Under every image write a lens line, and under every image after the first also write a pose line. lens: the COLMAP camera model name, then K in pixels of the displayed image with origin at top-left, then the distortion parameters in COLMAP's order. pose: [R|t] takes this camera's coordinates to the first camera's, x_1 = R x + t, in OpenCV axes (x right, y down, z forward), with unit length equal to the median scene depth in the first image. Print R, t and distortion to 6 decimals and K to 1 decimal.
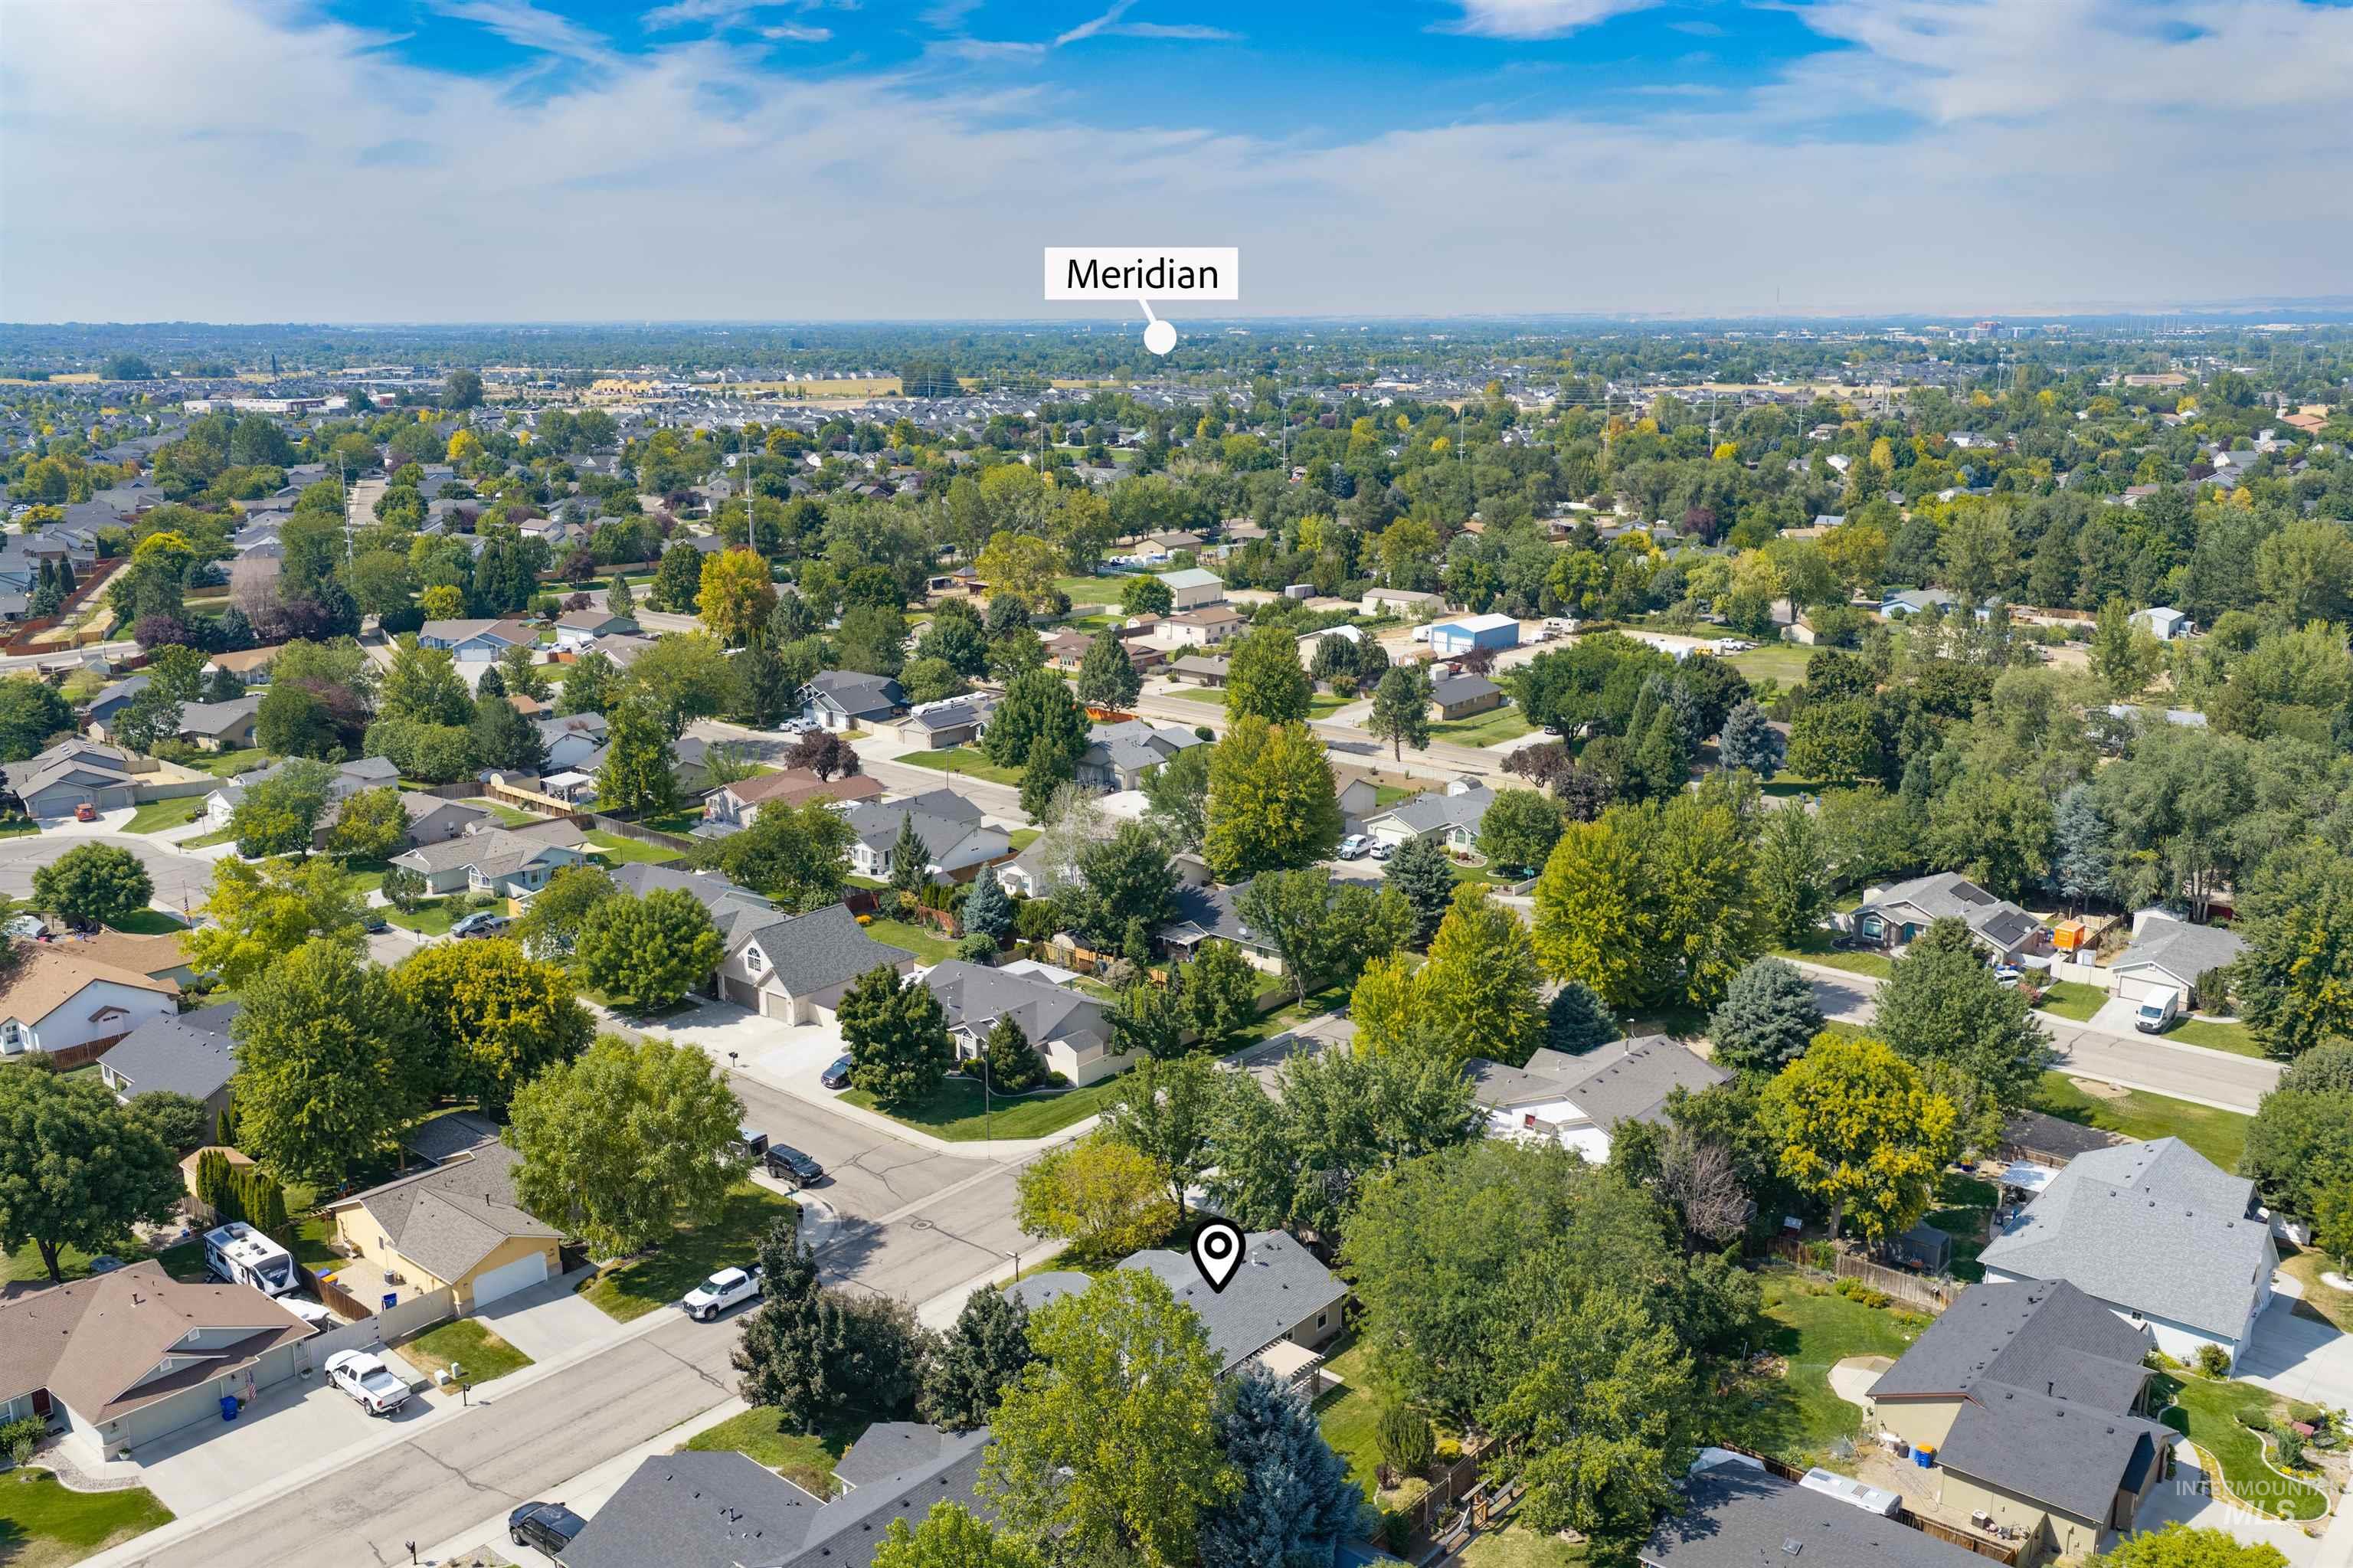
lens RADIAL K [[1948.4, 0, 1176.5], [0, 1948.4, 784.0], [0, 0, 1]] dist [-0.000386, -0.012122]
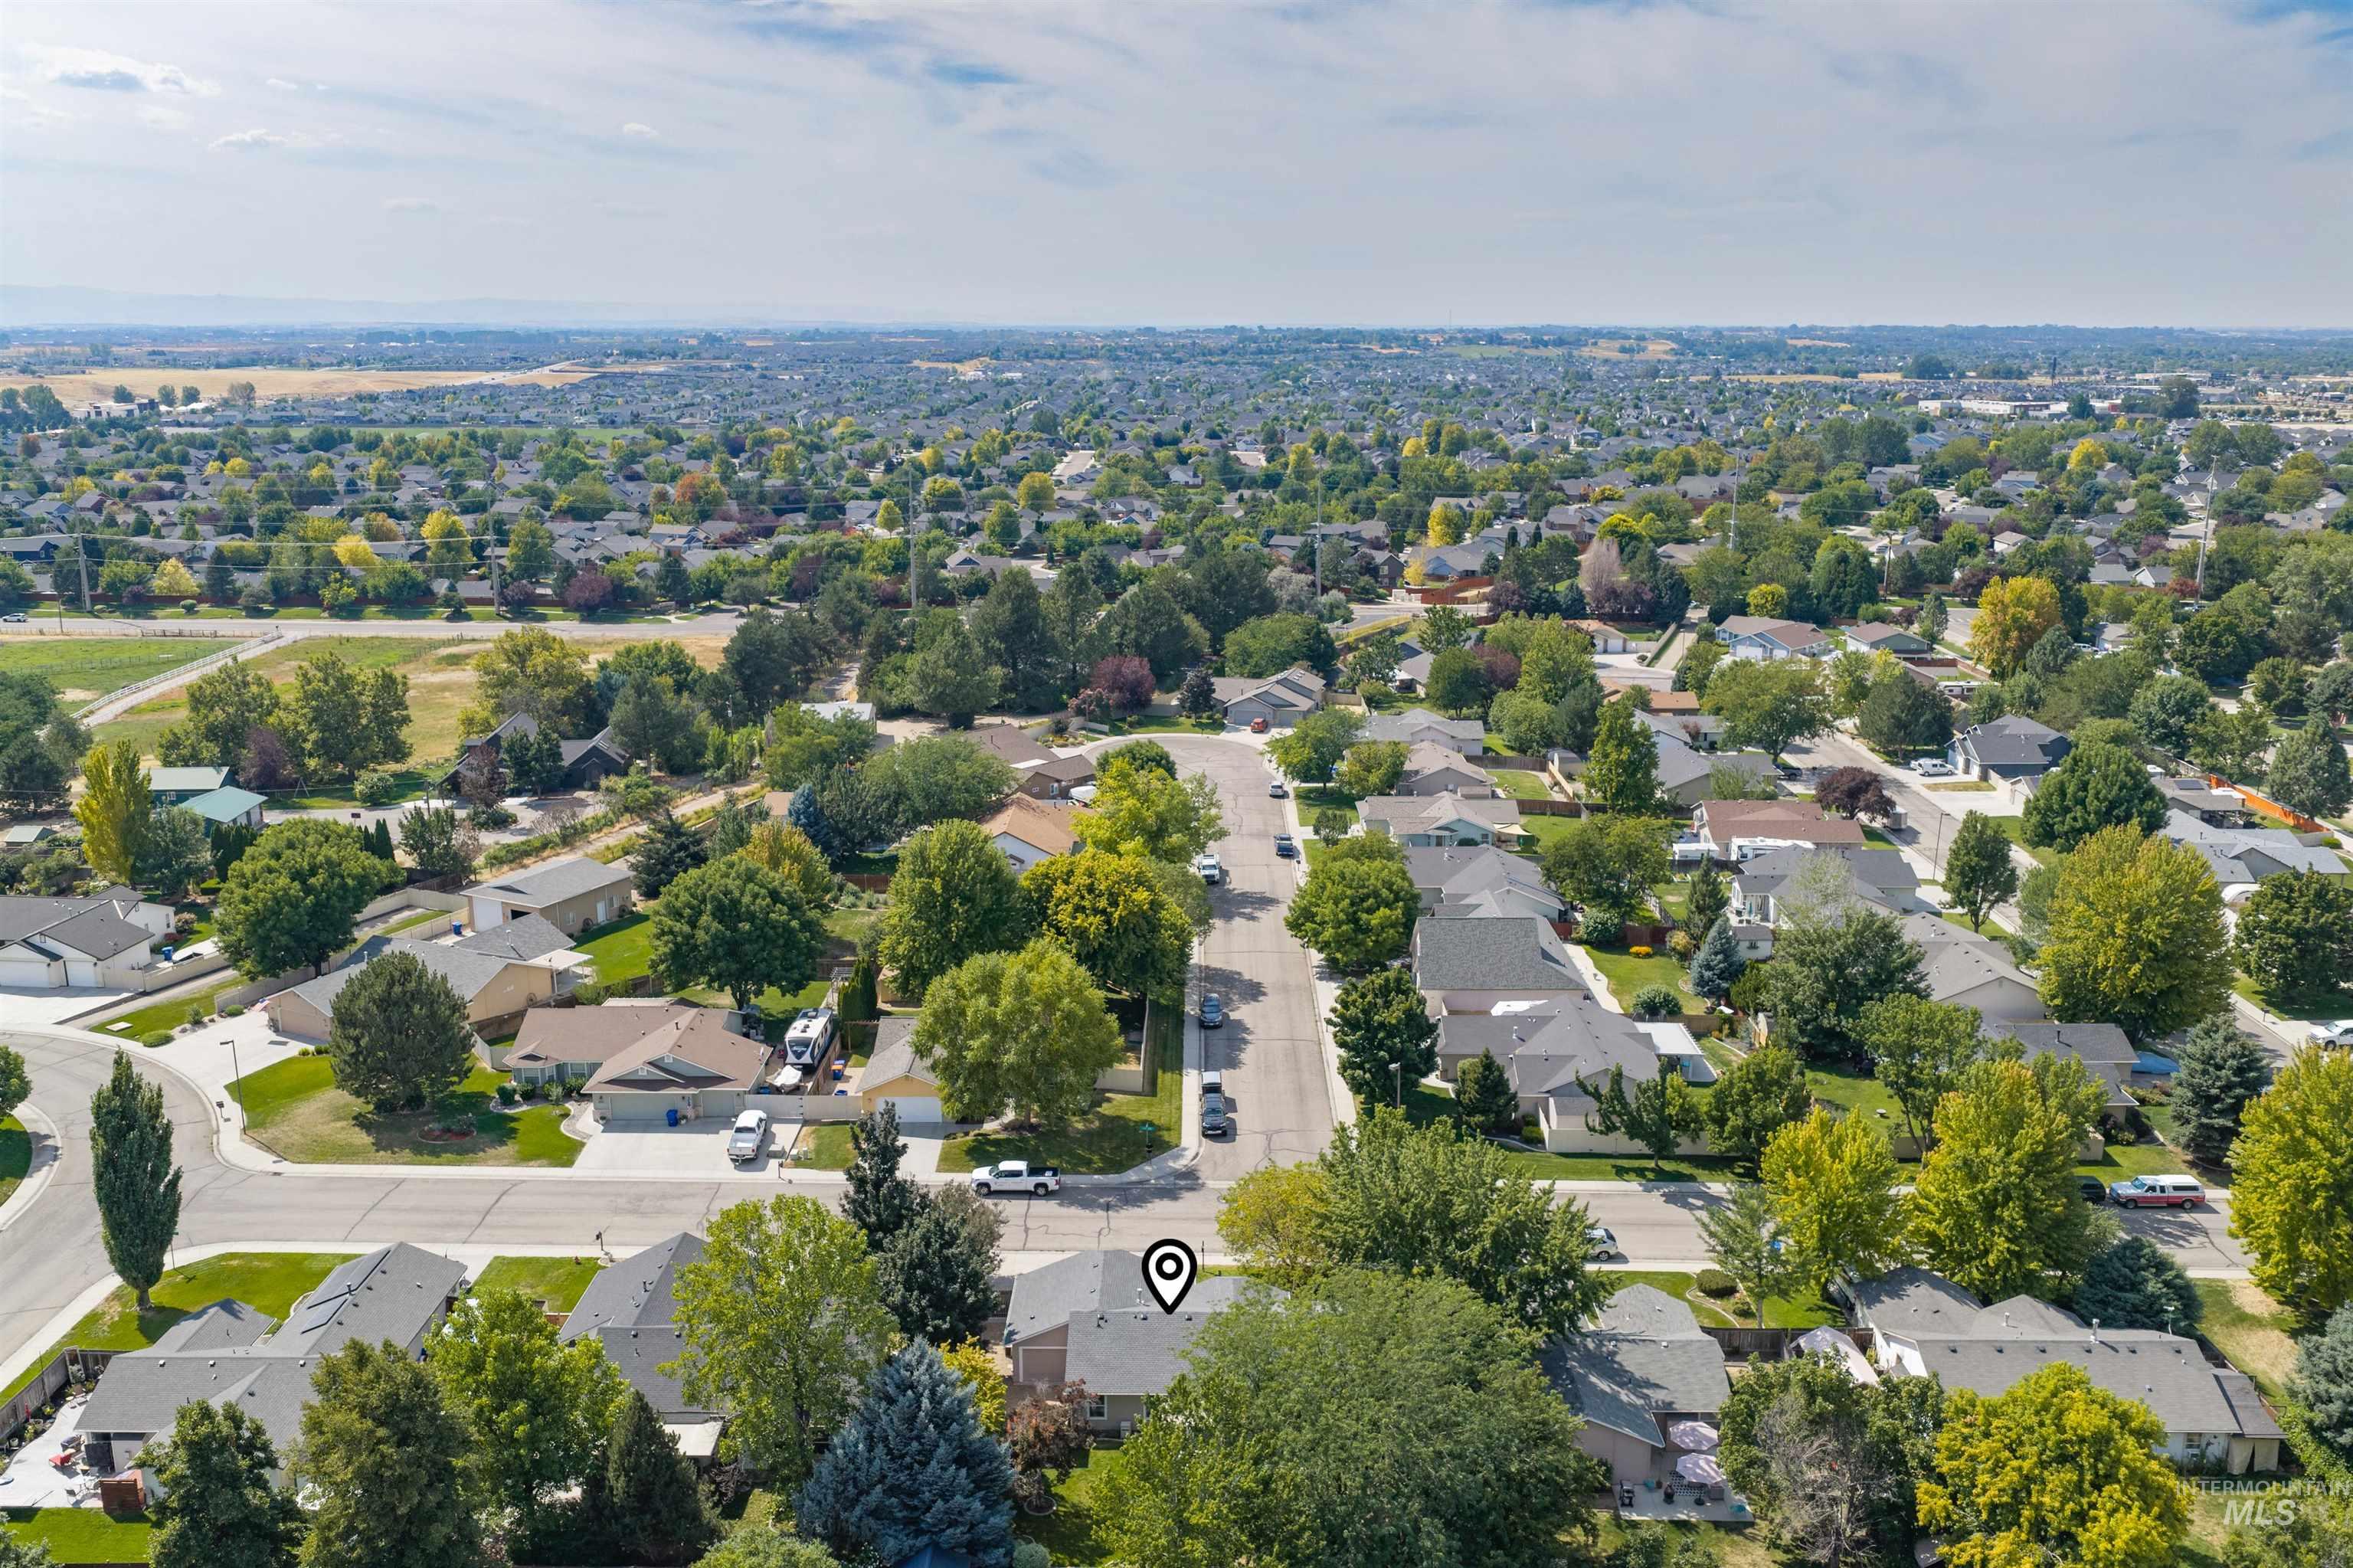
lens RADIAL K [[1948.4, 0, 1176.5], [0, 1948.4, 784.0], [0, 0, 1]] dist [-0.000386, -0.012122]
pose [[0.639345, 0.180169, -0.747514, 0.378189], [-0.181461, 0.980055, 0.081015, -0.044796], [0.747201, 0.083848, 0.659287, 0.176767]]
